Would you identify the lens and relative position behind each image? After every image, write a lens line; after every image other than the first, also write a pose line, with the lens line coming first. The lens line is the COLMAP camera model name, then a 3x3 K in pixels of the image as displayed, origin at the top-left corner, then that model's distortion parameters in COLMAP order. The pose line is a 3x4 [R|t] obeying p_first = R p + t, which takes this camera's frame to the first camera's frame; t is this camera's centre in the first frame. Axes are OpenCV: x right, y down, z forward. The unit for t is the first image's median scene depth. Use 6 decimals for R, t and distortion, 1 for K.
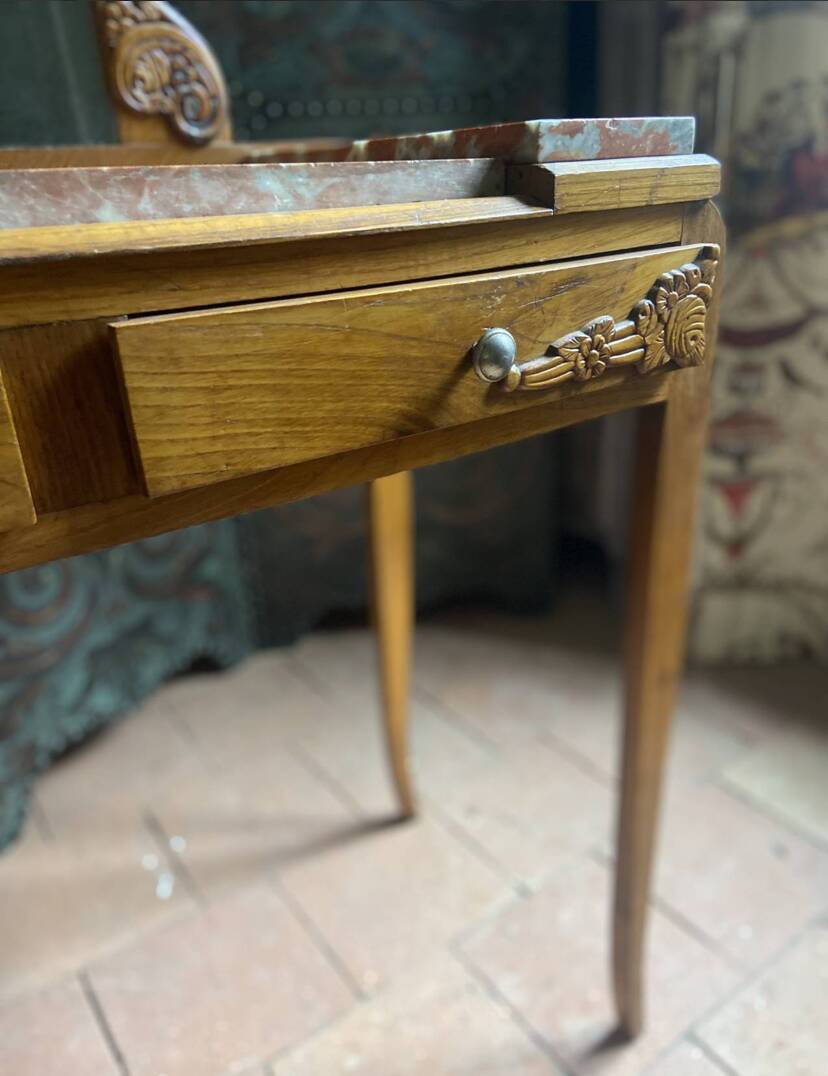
lens RADIAL K [[837.2, 0, 422.3], [0, 837.2, 539.4], [0, 0, 1]] dist [0.123953, -0.183828]
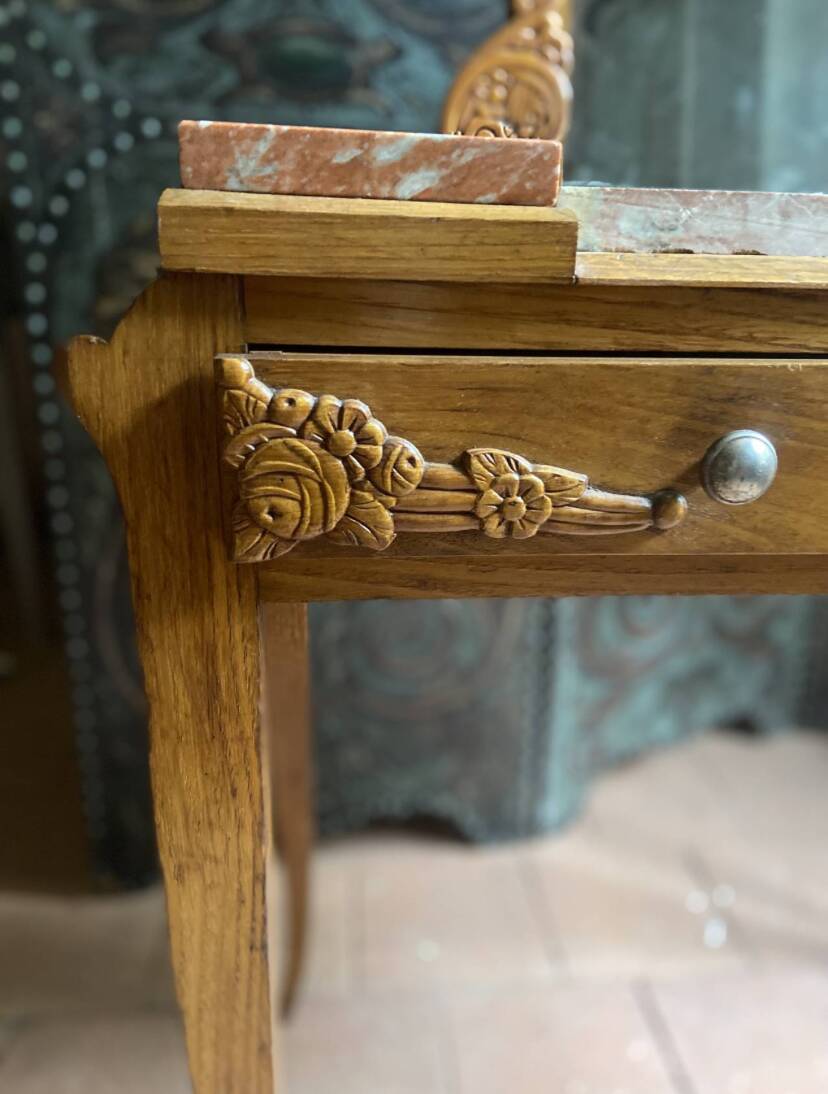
lens RADIAL K [[853.4, 0, 414.0], [0, 853.4, 547.0], [0, 0, 1]] dist [0.114703, -0.160691]
pose [[0.861096, 0.224510, -0.456189, -0.505511], [-0.252293, 0.967651, -0.000003, 0.132290], [0.441431, 0.115096, 0.889883, -0.195753]]
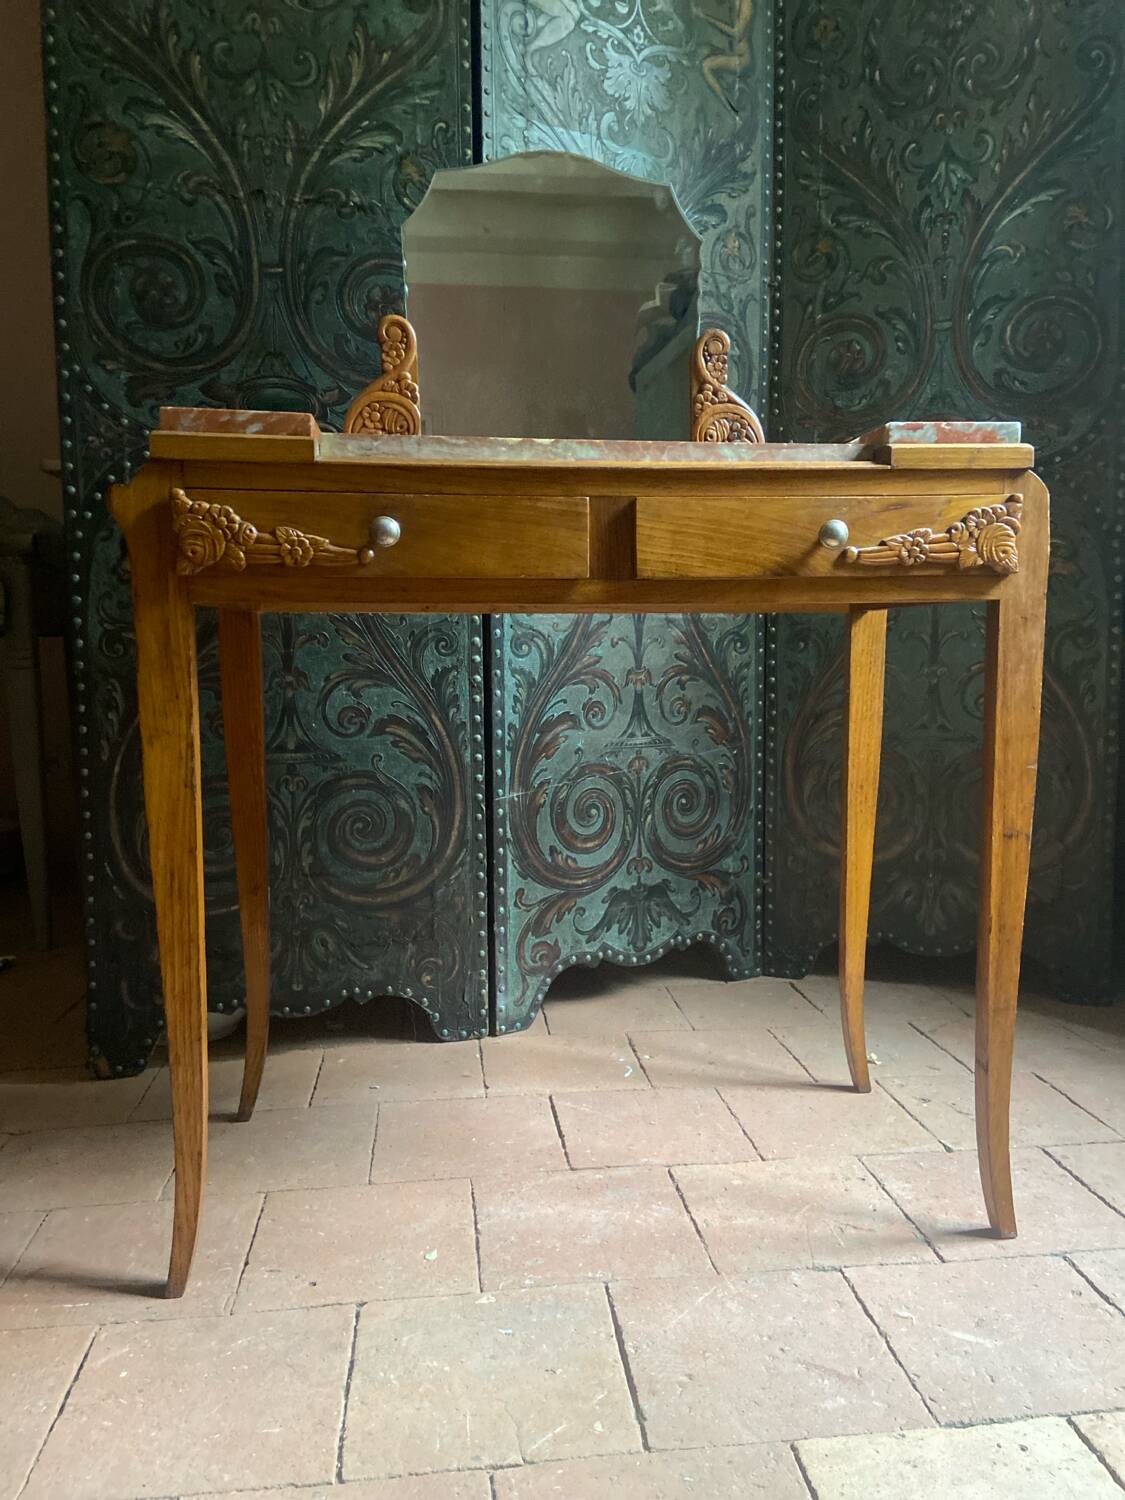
lens RADIAL K [[1151.5, 0, 571.0], [0, 1151.5, 734.4], [0, 0, 1]] dist [0.123683, -0.161797]
pose [[0.877236, 0.078447, -0.473606, 0.692727], [-0.219859, 0.942663, -0.251093, 0.801677], [0.426754, 0.324395, 0.844185, -1.028621]]
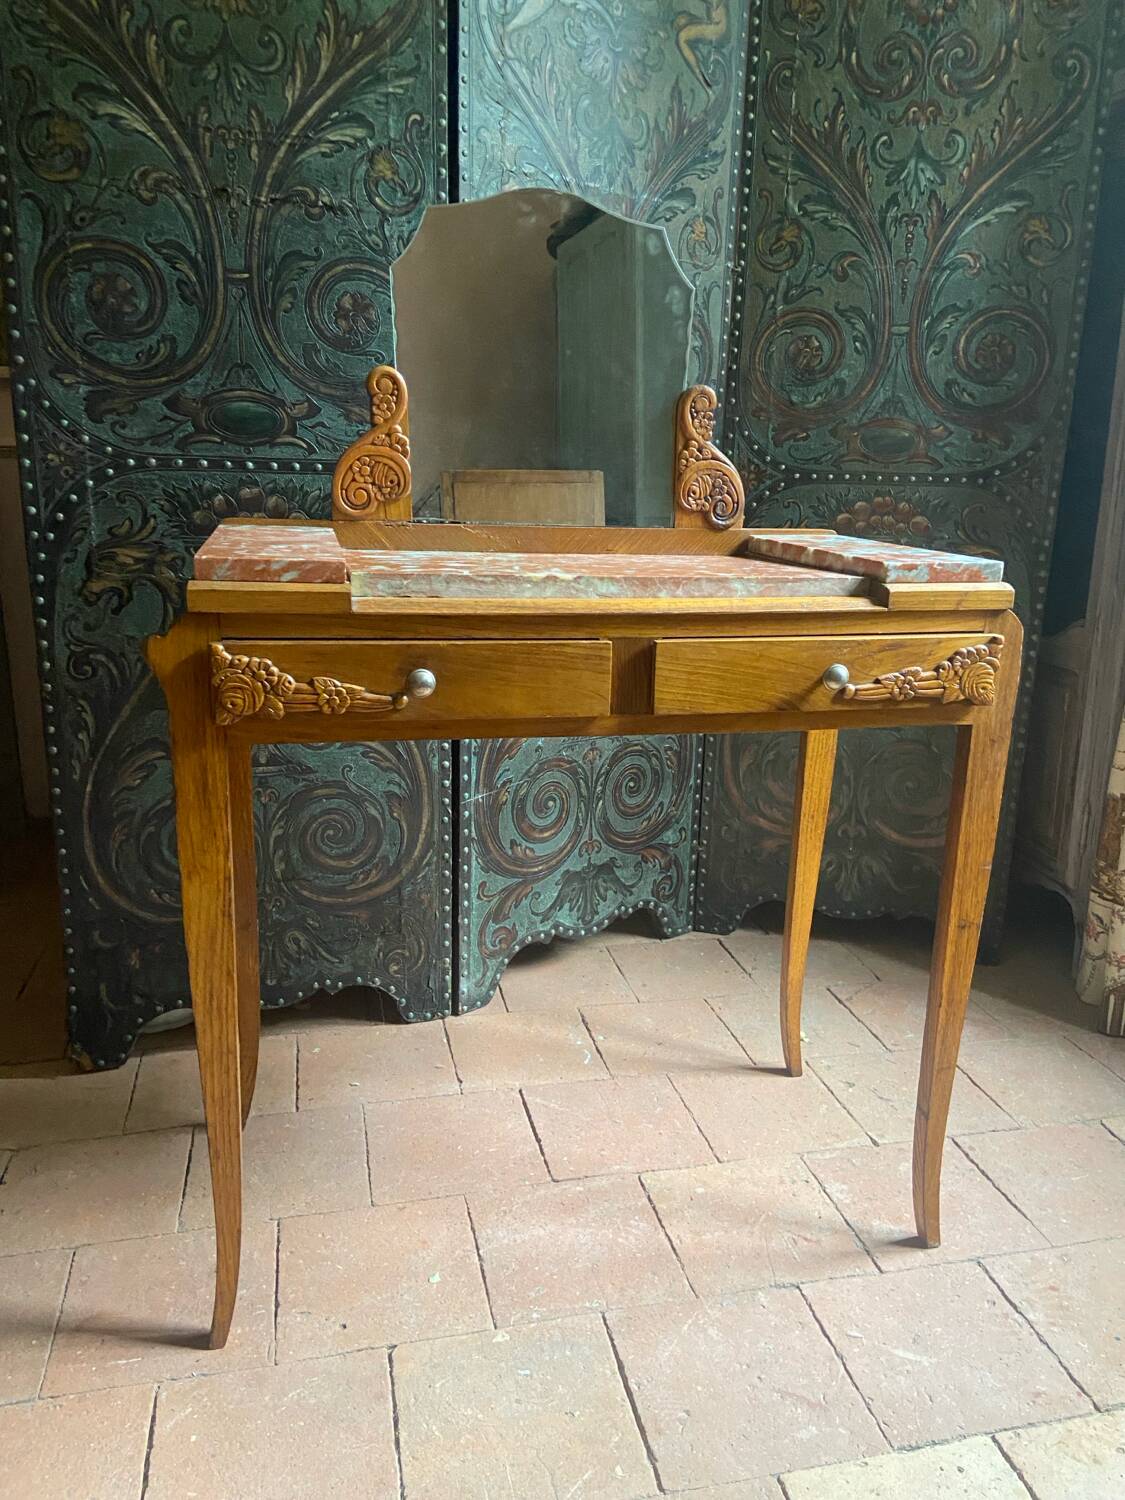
lens RADIAL K [[1151.5, 0, 571.0], [0, 1151.5, 734.4], [0, 0, 1]] dist [0.123683, -0.161797]
pose [[0.921938, 0.161701, -0.351970, 0.417148], [-0.213649, 0.970251, -0.113877, 0.293496], [0.323085, 0.180185, 0.929058, -1.417926]]
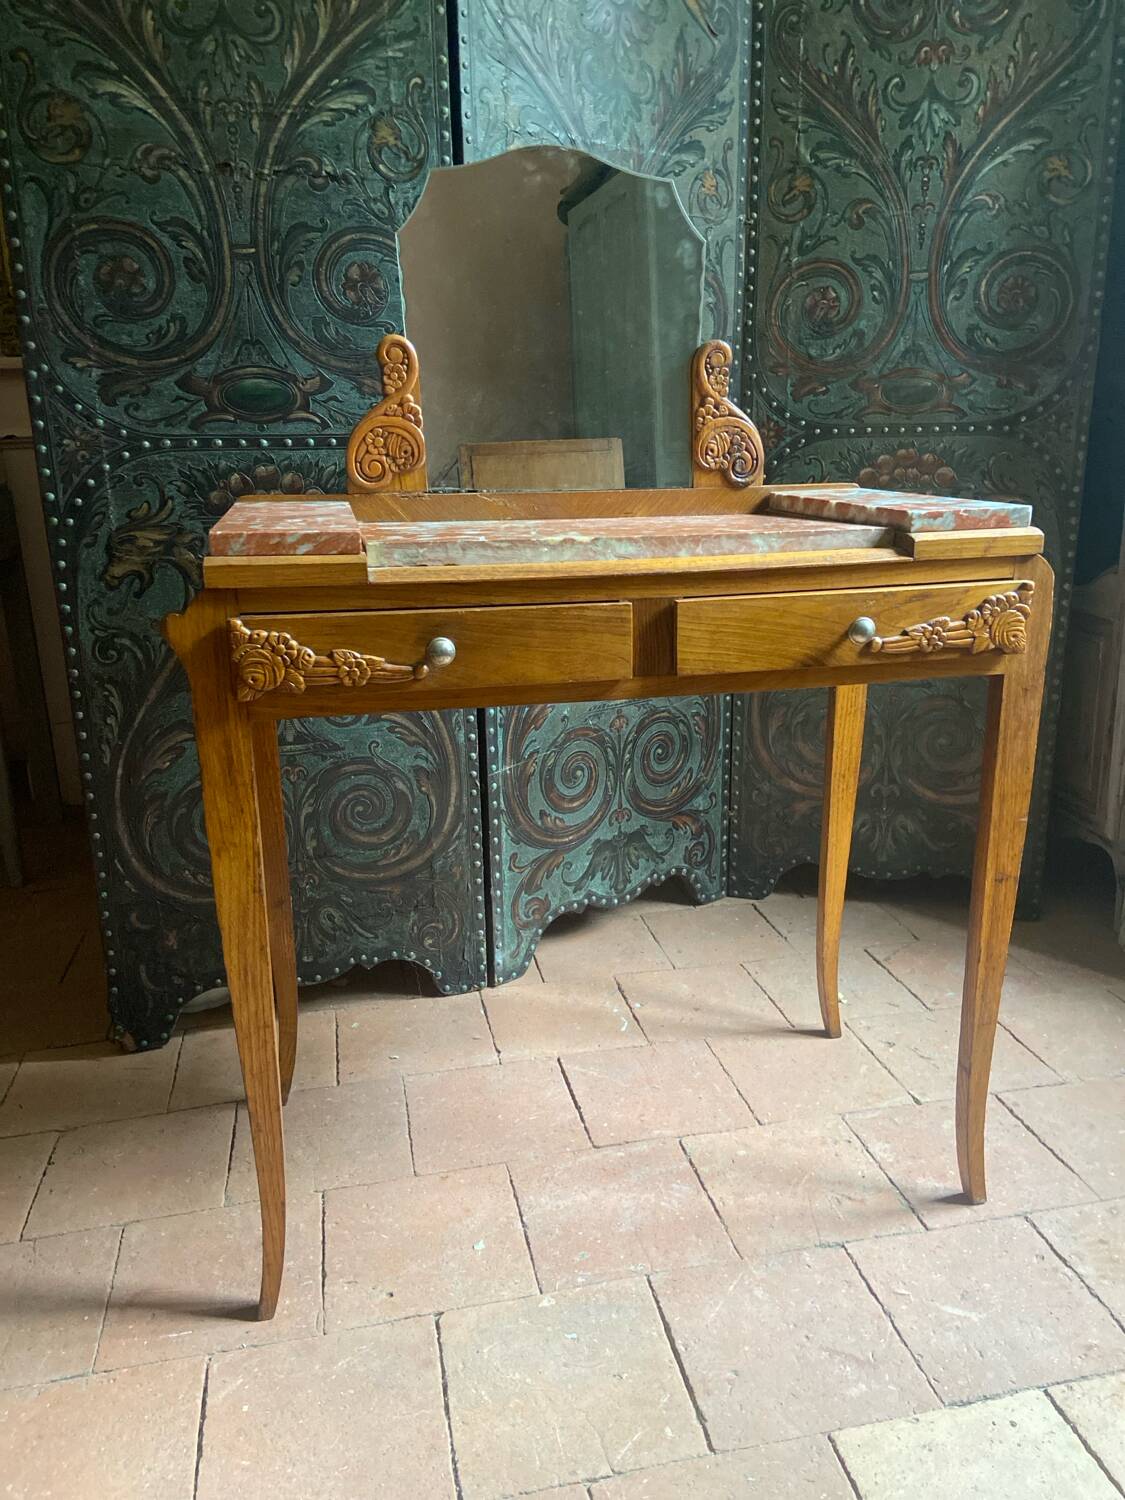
lens RADIAL K [[1152.1, 0, 570.0], [0, 1152.1, 731.1], [0, 0, 1]] dist [0.121375, -0.158936]
pose [[0.917526, 0.135612, -0.373839, 0.424197], [-0.181415, 0.979278, -0.090016, 0.307939], [0.353885, 0.150412, 0.923115, -1.391696]]
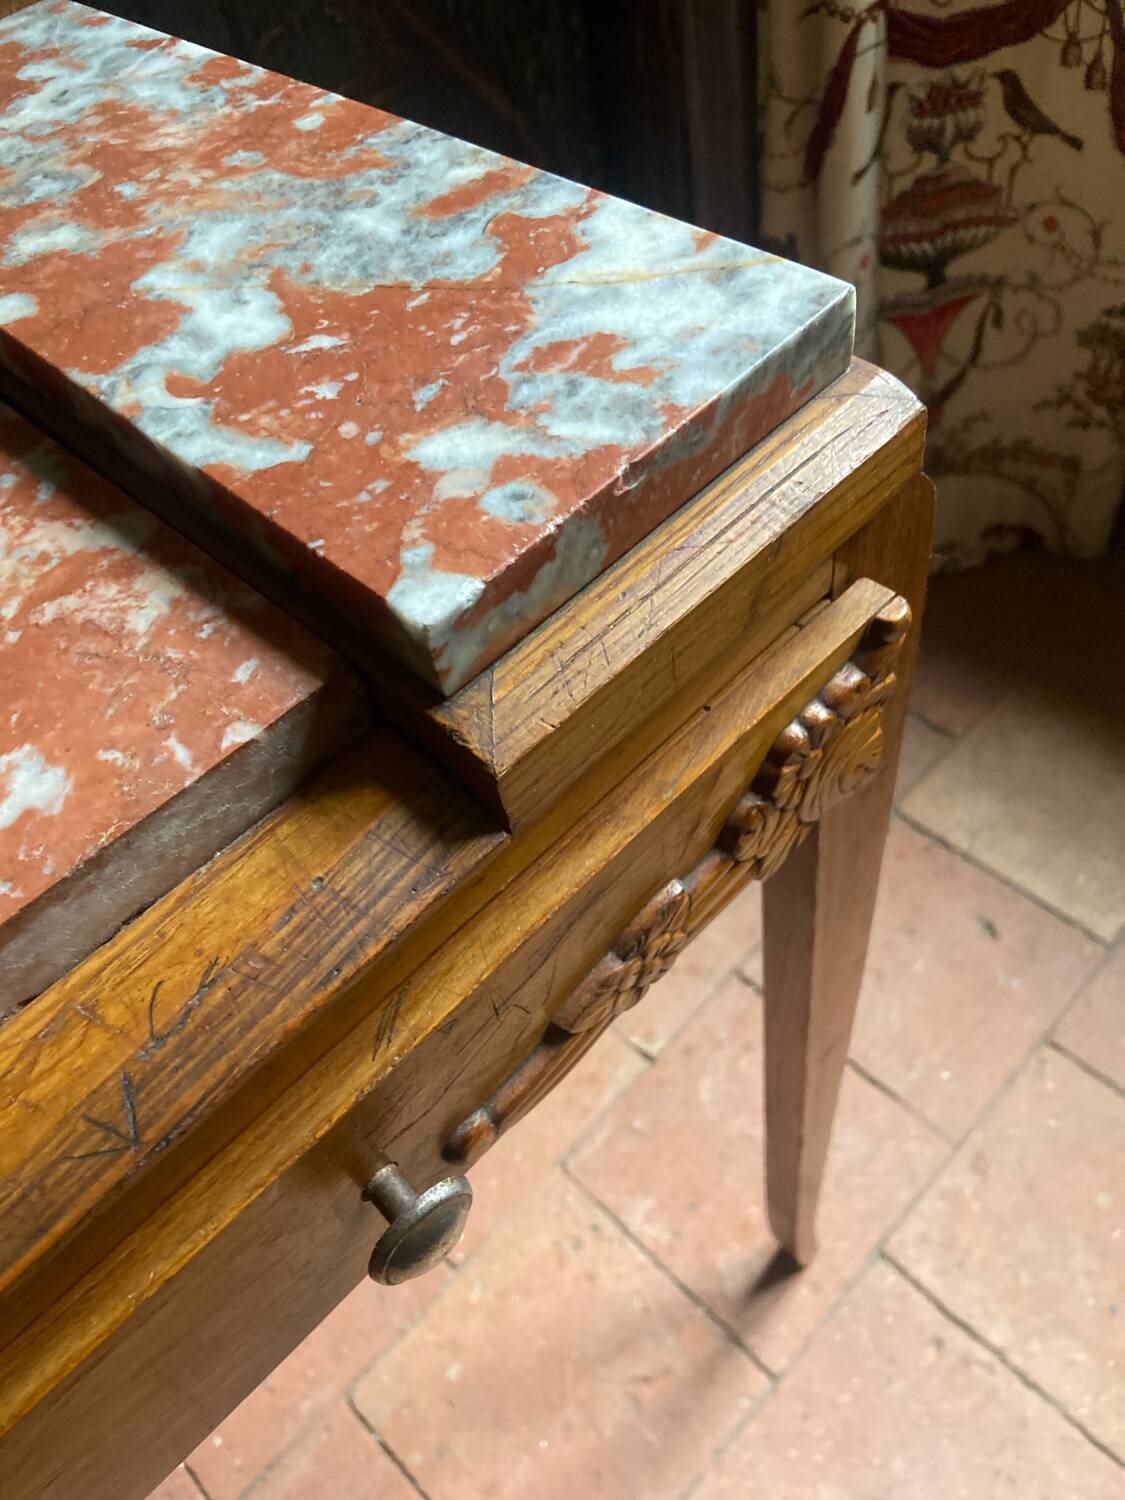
lens RADIAL K [[1151.5, 0, 571.0], [0, 1151.5, 734.4], [0, 0, 1]] dist [0.123683, -0.161797]
pose [[0.983393, -0.180105, 0.022380, 0.164958], [0.149185, 0.872405, 0.465460, -0.603919], [-0.103357, -0.454391, 0.884786, 0.498457]]
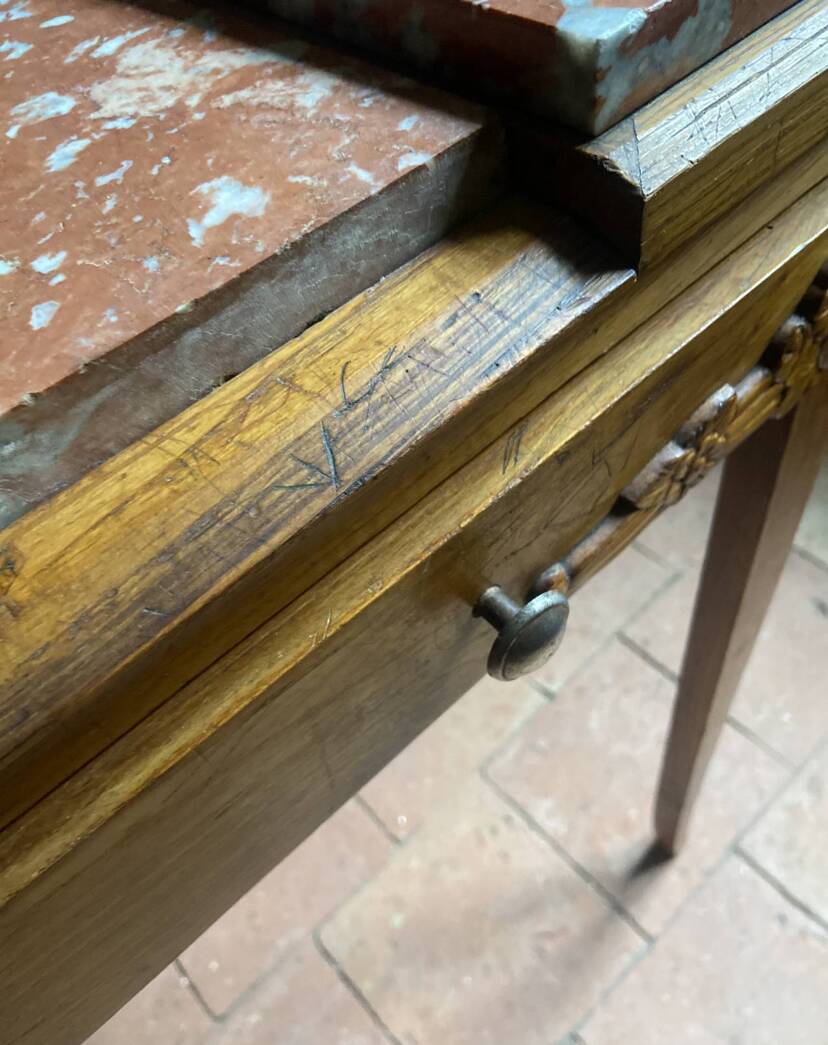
lens RADIAL K [[852.5, 0, 410.4], [0, 852.5, 499.5], [0, 0, 1]] dist [0.123826, -0.175826]
pose [[0.989630, -0.142628, -0.017008, 0.031543], [0.134980, 0.882941, 0.449662, -0.451336], [-0.049117, -0.447295, 0.893037, 0.505853]]
